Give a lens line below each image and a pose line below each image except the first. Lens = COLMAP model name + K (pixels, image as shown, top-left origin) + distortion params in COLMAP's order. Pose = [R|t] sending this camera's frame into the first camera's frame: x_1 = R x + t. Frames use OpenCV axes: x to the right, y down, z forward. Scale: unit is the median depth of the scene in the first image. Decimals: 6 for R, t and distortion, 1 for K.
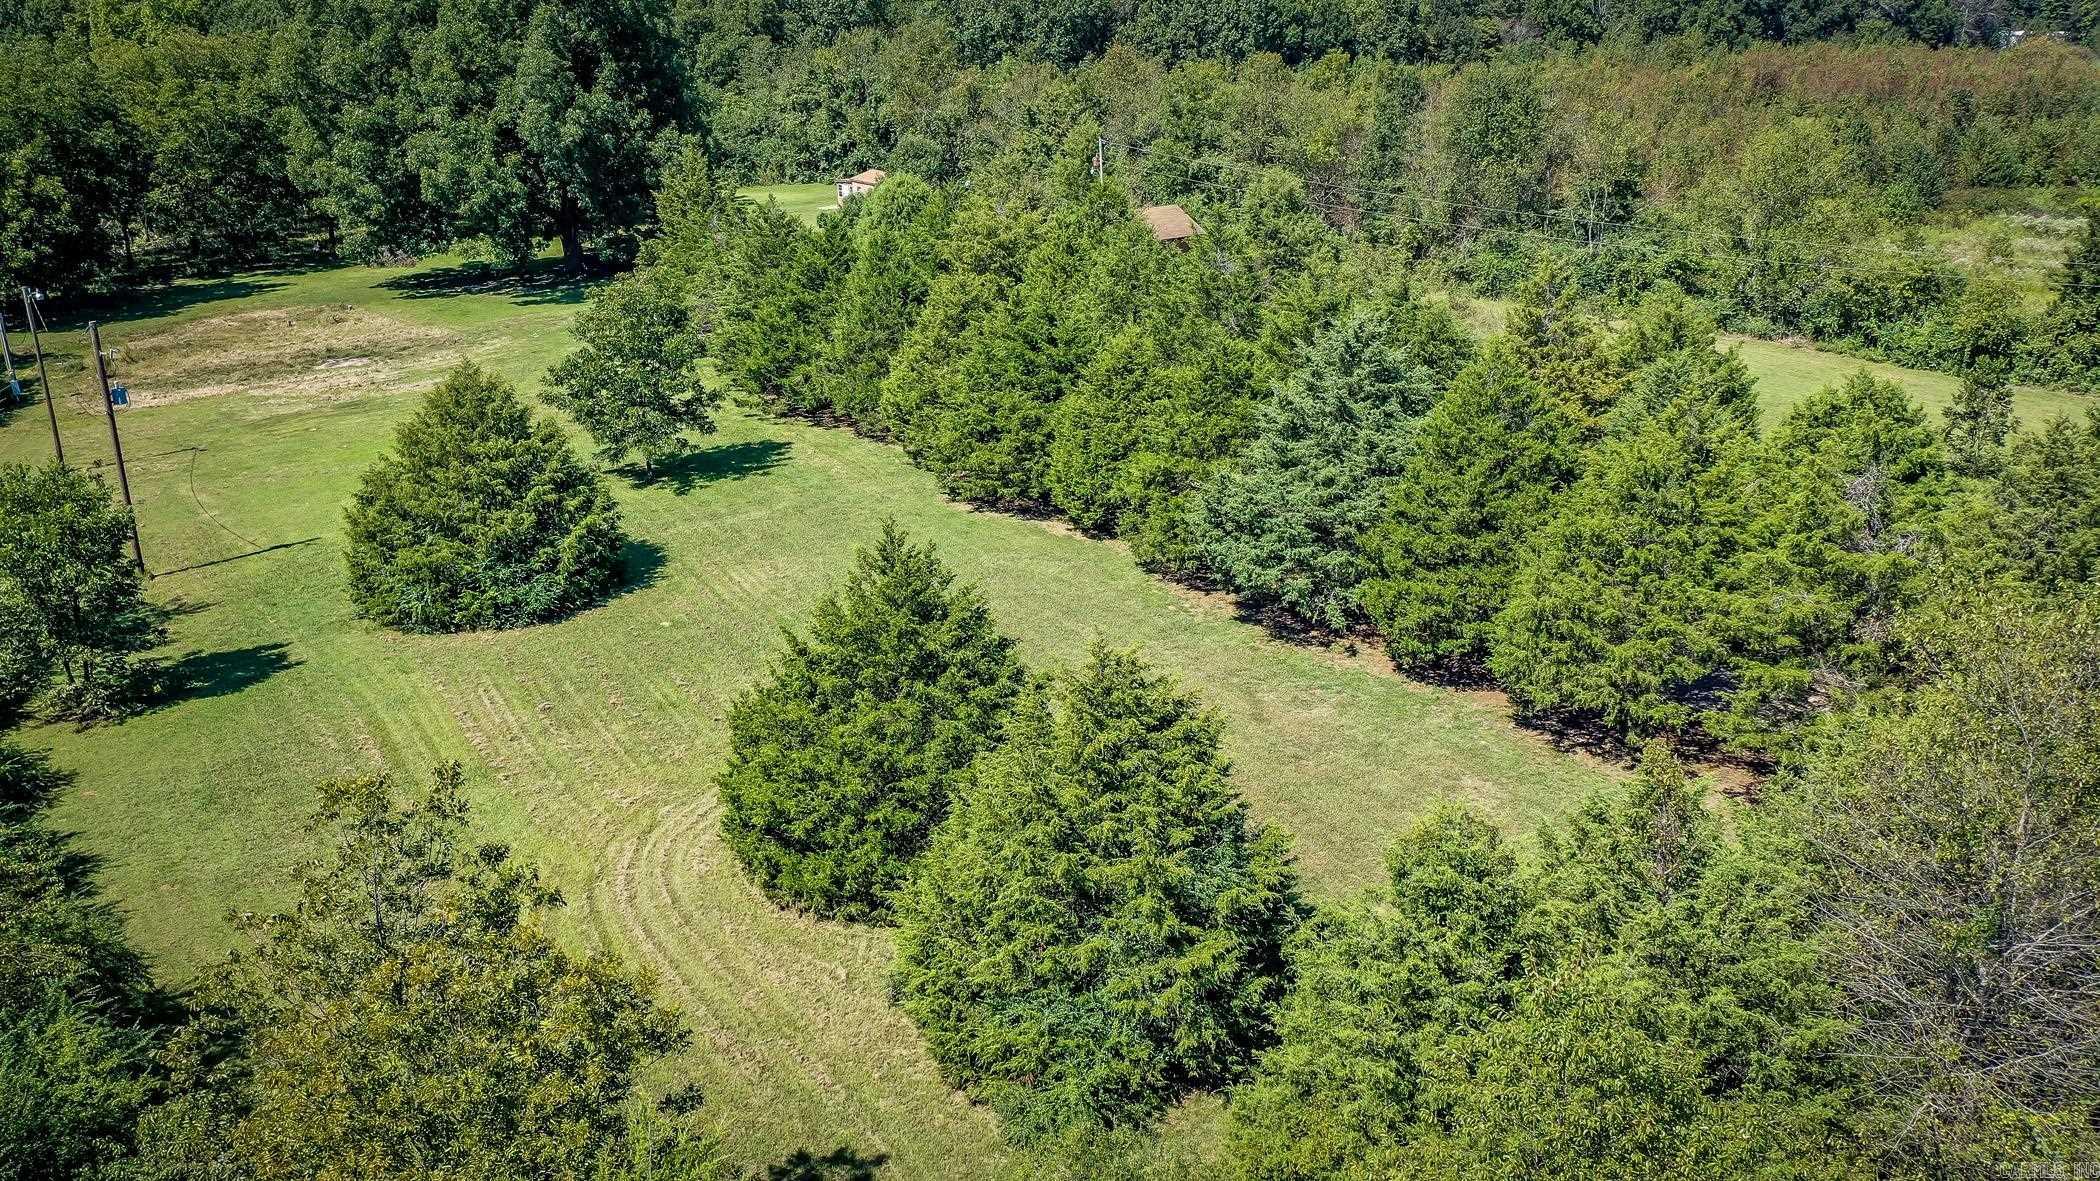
lens RADIAL K [[1656.3, 0, 1036.5], [0, 1656.3, 597.0], [0, 0, 1]] dist [0.002799, 0.042439]
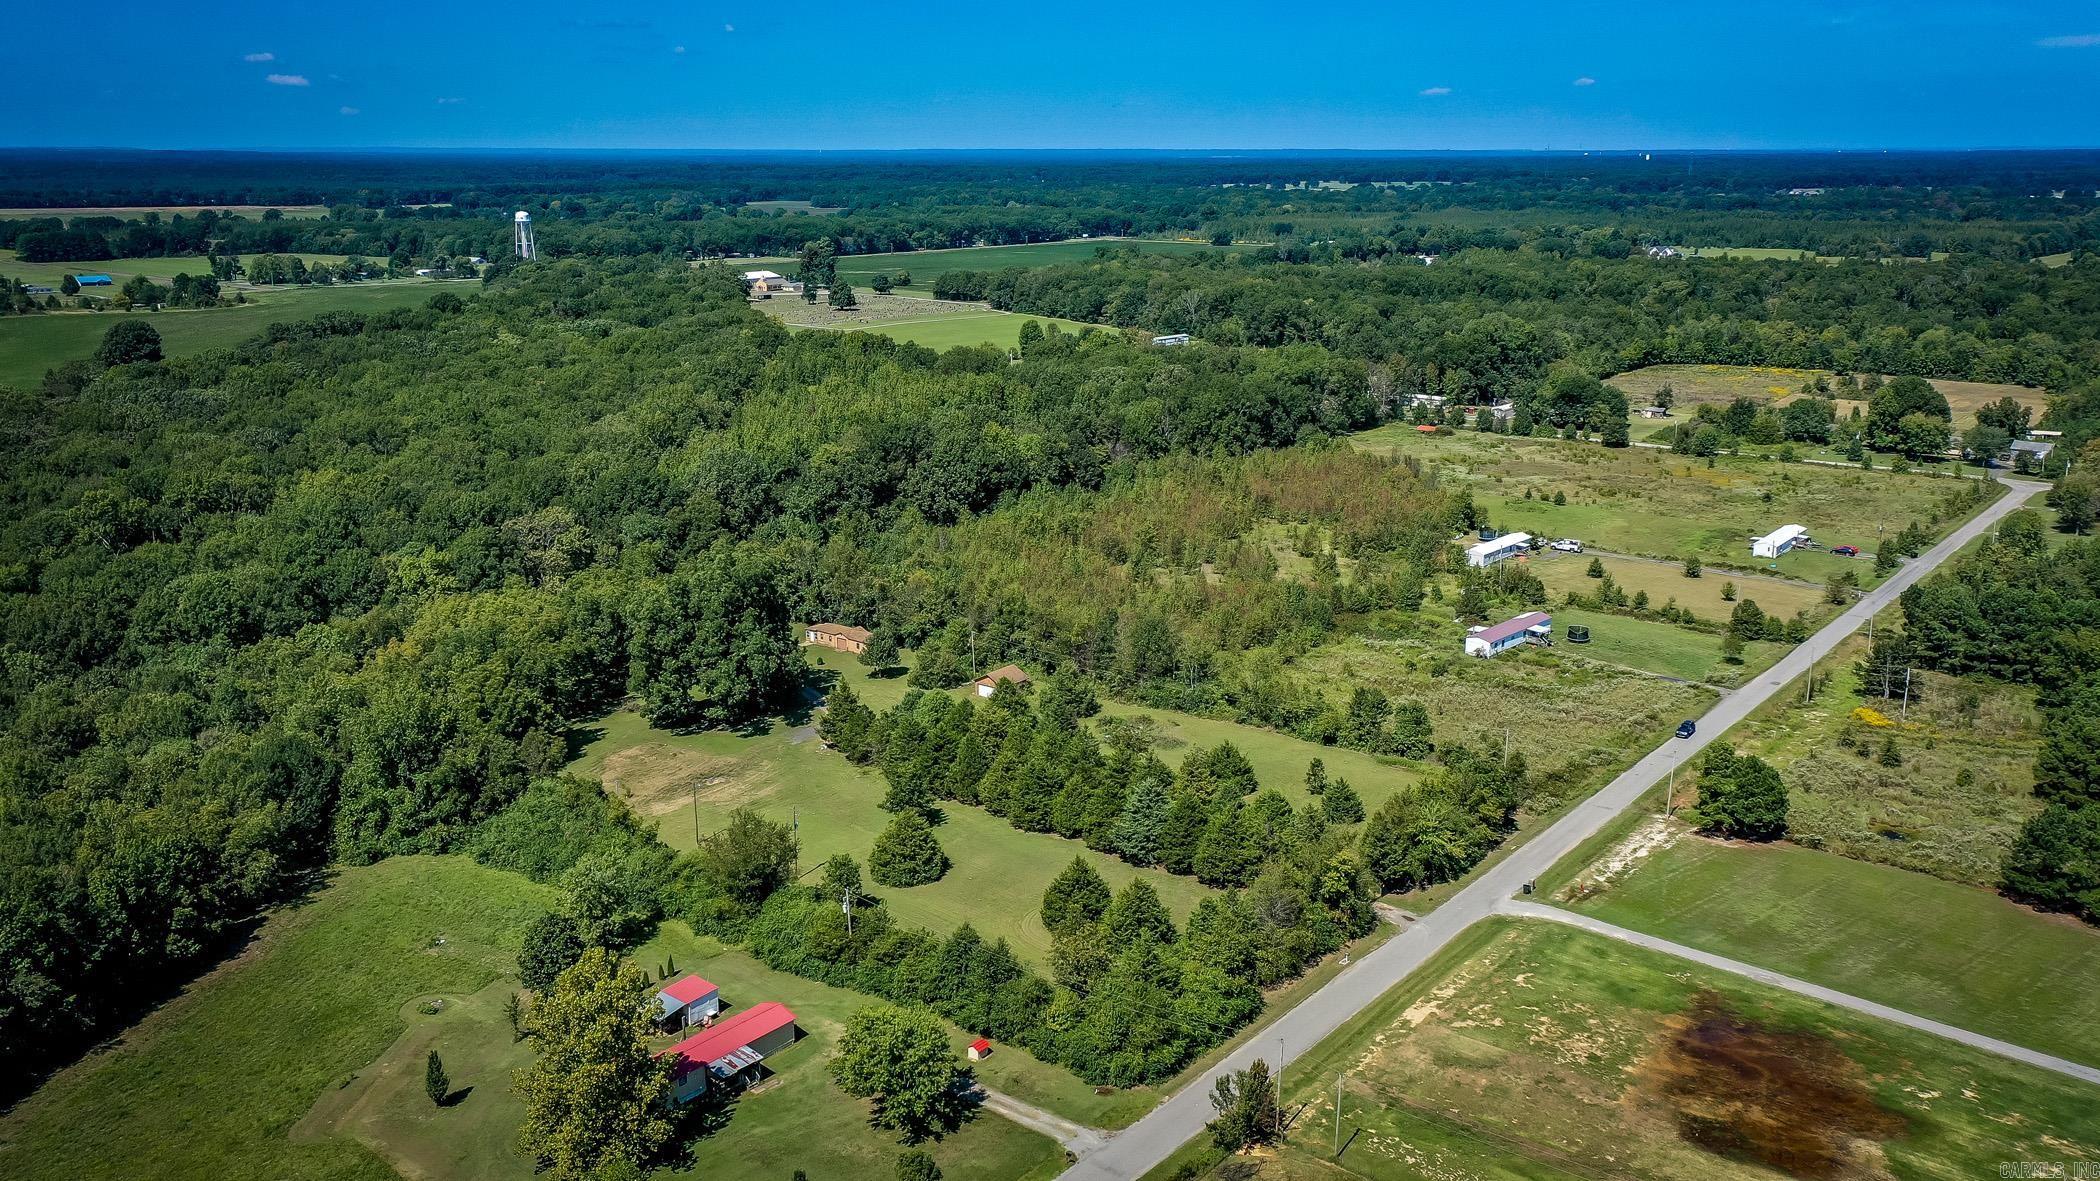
lens RADIAL K [[1656.3, 0, 1036.5], [0, 1656.3, 597.0], [0, 0, 1]] dist [0.002799, 0.042439]
pose [[0.968679, -0.059149, 0.241170, -0.859010], [0.085375, 0.991340, -0.099782, -0.204929], [-0.233180, 0.117247, 0.965340, -2.413973]]
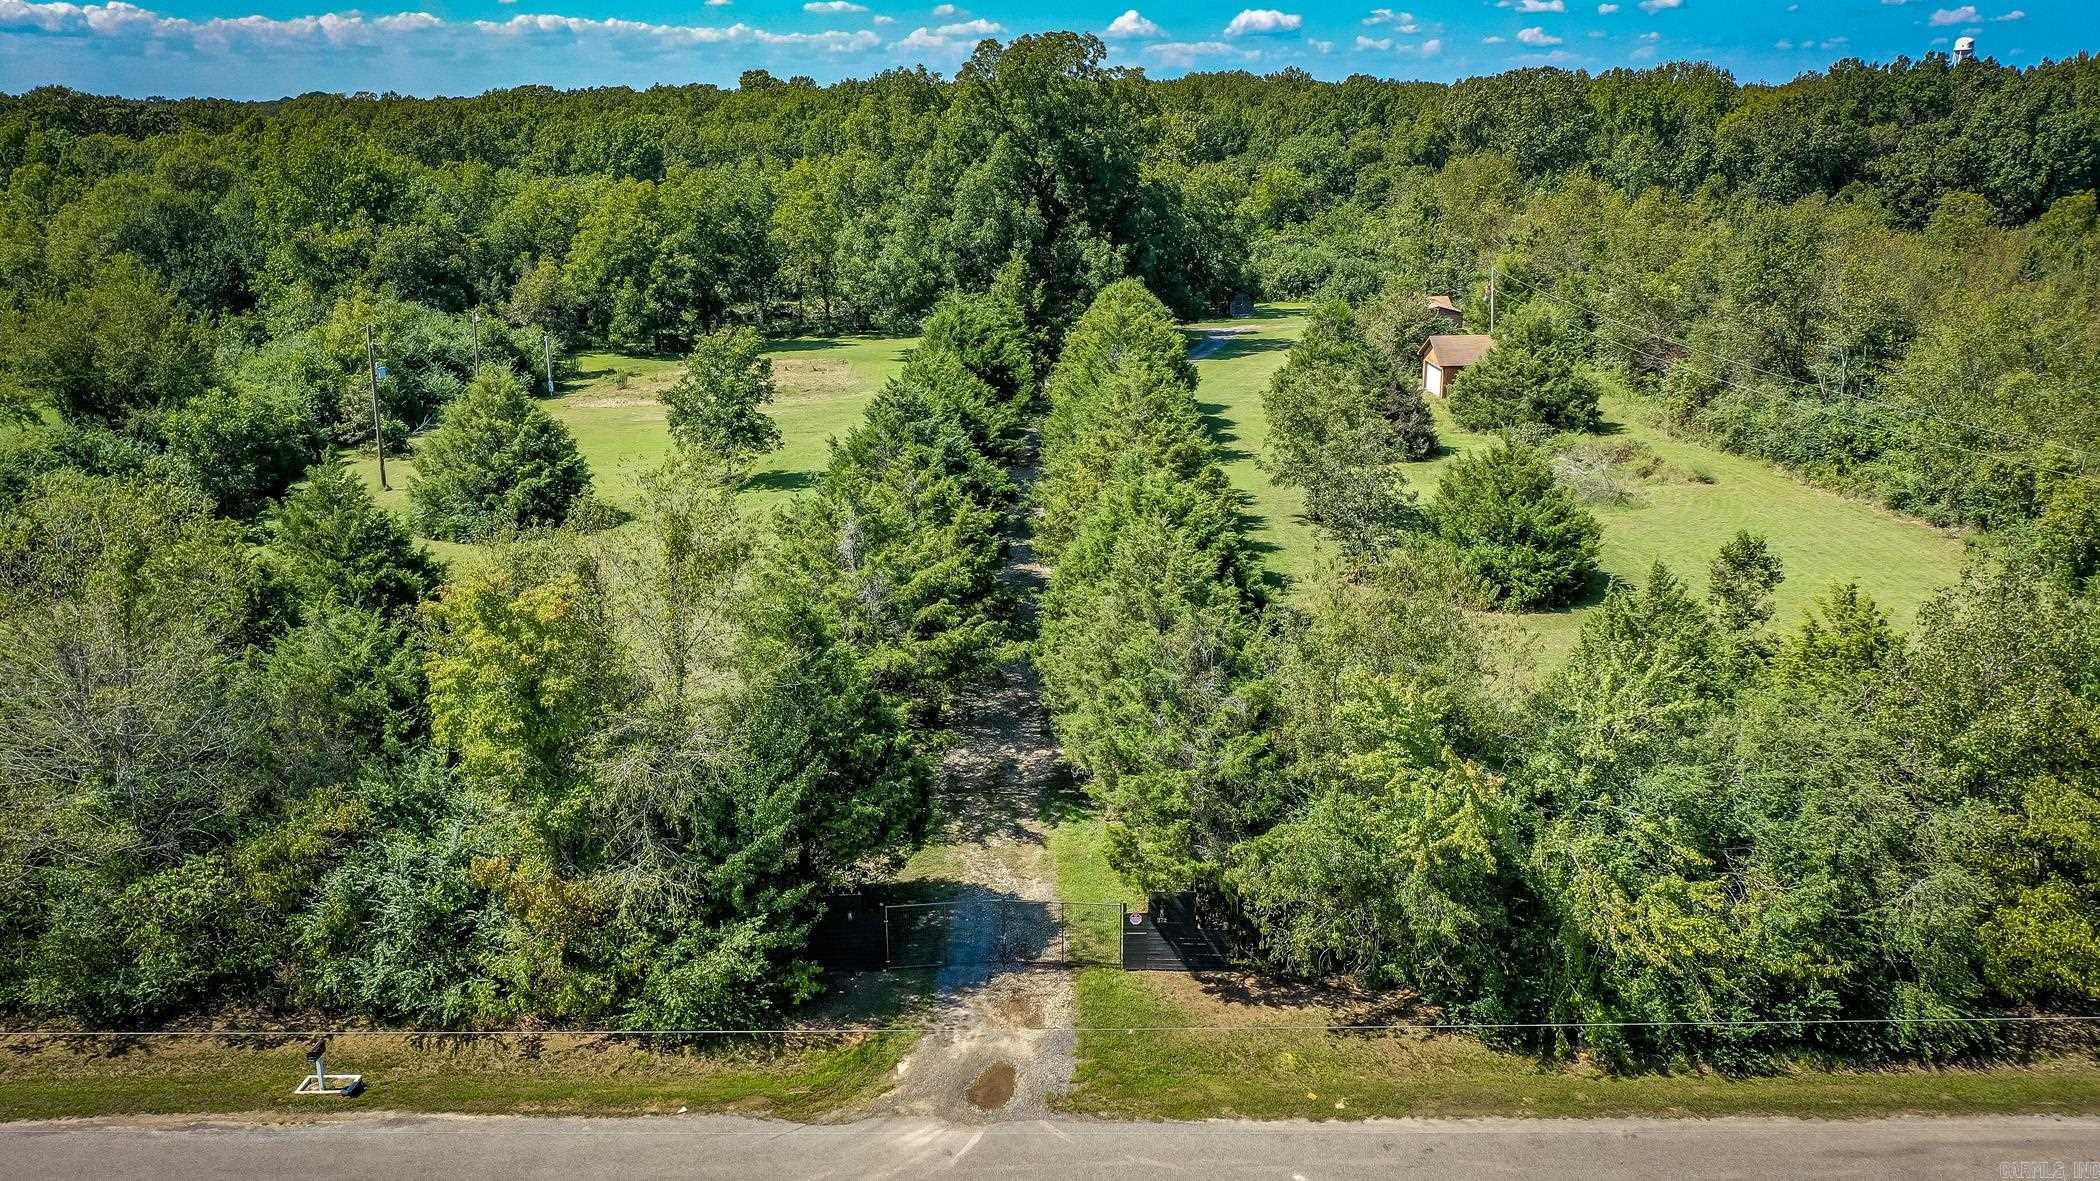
lens RADIAL K [[1656.3, 0, 1036.5], [0, 1656.3, 597.0], [0, 0, 1]] dist [0.002799, 0.042439]
pose [[0.813450, 0.162845, -0.558373, 0.880172], [-0.202590, 0.979217, -0.009557, -0.021966], [0.545212, 0.120895, 0.829535, 0.049889]]
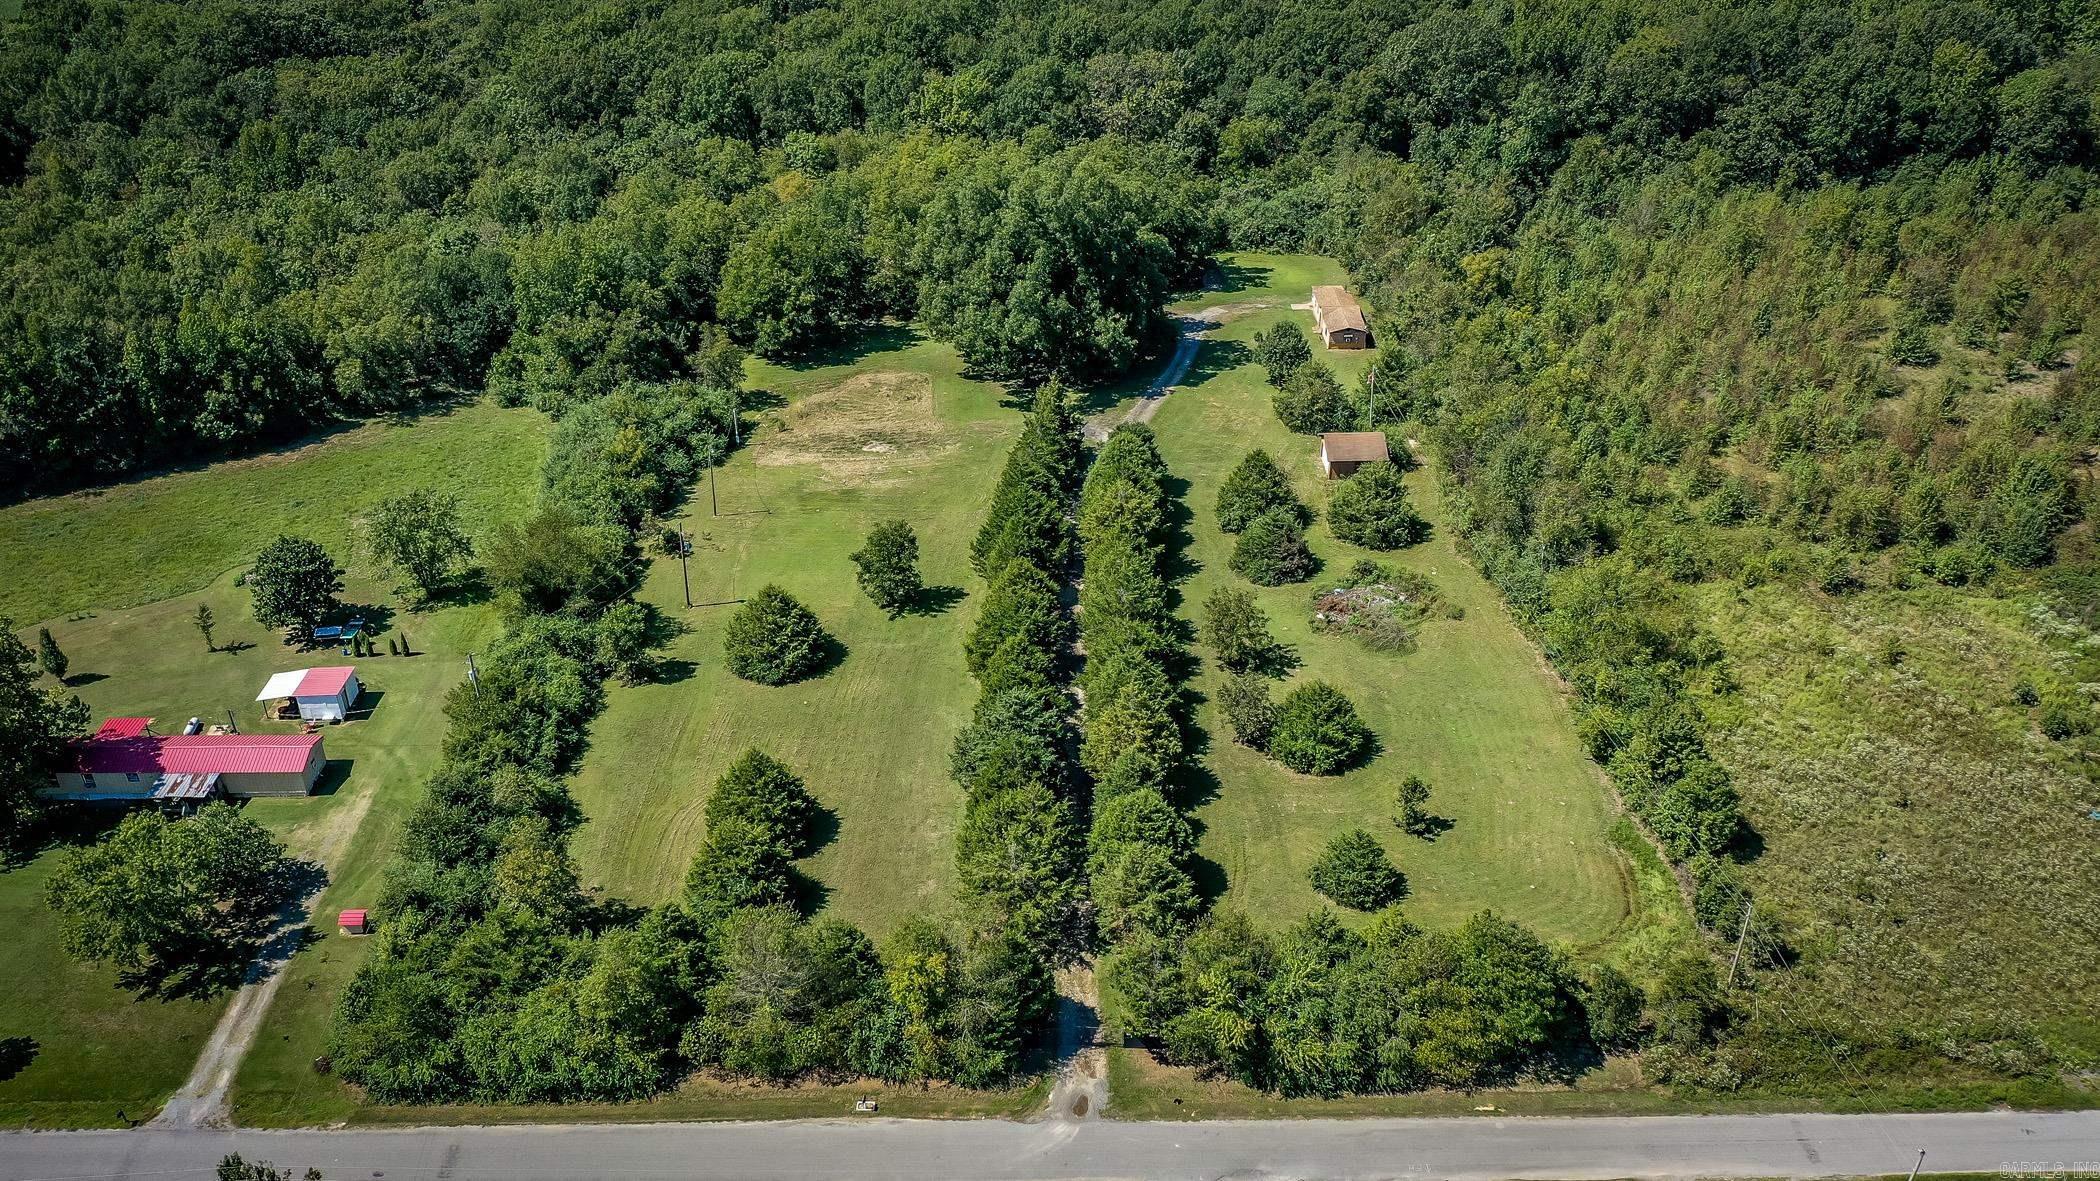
lens RADIAL K [[1658.1, 0, 1050.0], [0, 1658.1, 590.5], [0, 0, 1]] dist [0.016184, 0.010136]
pose [[0.821581, 0.316257, -0.474327, 1.231859], [-0.214943, 0.942456, 0.256080, -0.867265], [0.528019, -0.108437, 0.842281, -0.964304]]
